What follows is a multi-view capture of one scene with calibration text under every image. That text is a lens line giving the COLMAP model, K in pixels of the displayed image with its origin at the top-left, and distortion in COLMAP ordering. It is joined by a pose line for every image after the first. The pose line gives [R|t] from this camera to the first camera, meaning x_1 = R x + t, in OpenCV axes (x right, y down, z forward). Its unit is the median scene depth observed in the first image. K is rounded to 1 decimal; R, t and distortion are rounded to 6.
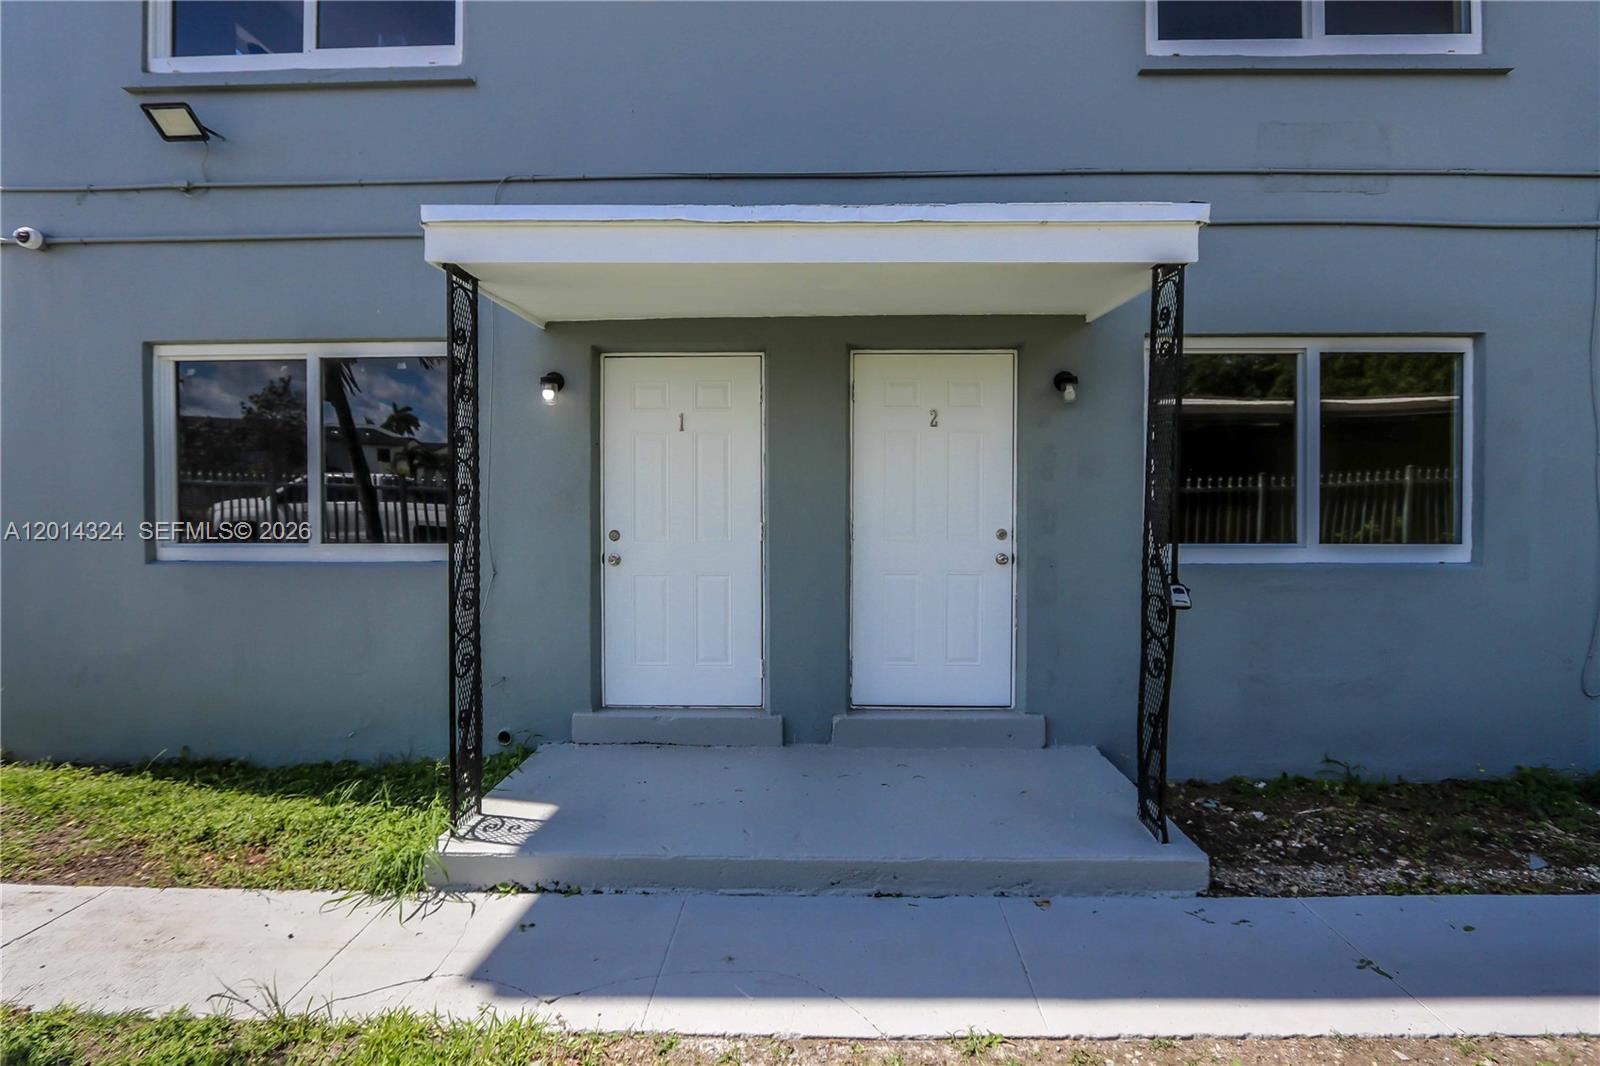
lens RADIAL K [[636.2, 0, -252.4], [0, 636.2, 528.1], [0, 0, 1]] dist [0.001510, -0.000371]
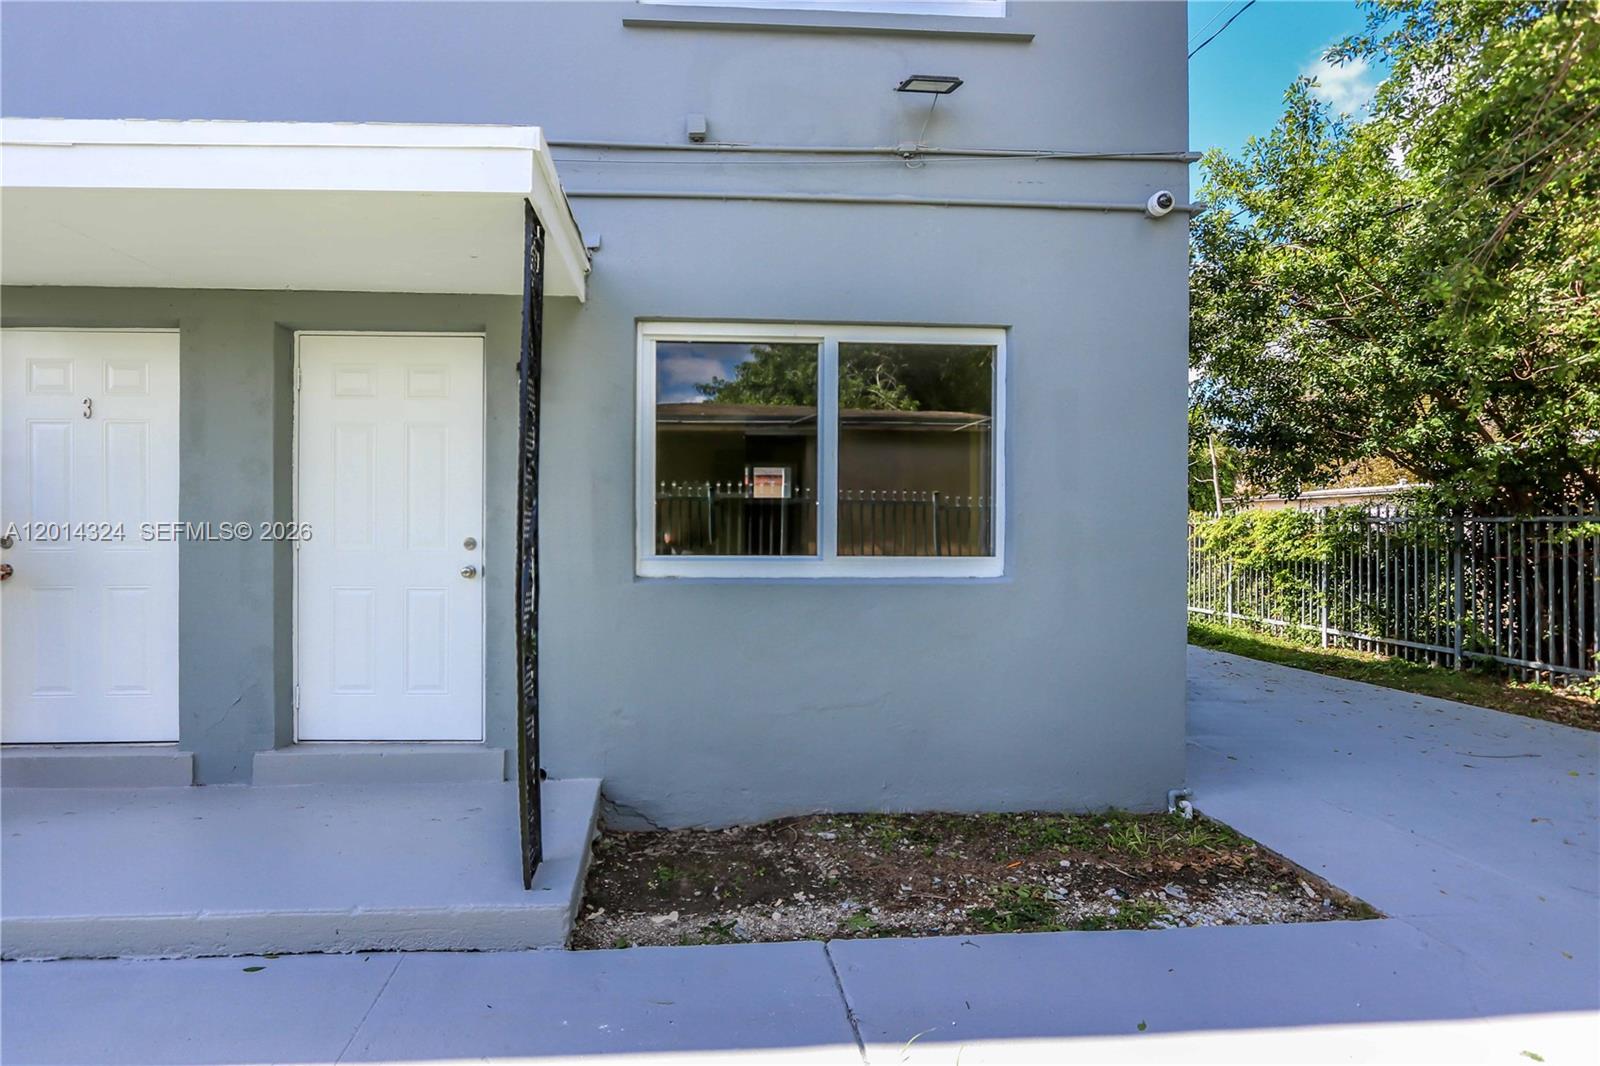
lens RADIAL K [[753.7, 0, 797.3], [0, 753.7, 535.8], [0, 0, 1]] dist [-0.010471, 0.000212]
pose [[0.997484, 0.004863, 0.070724, 2.348433], [-0.005056, 0.999984, 0.002553, -0.005011], [-0.070710, -0.002904, 0.997493, -0.065112]]
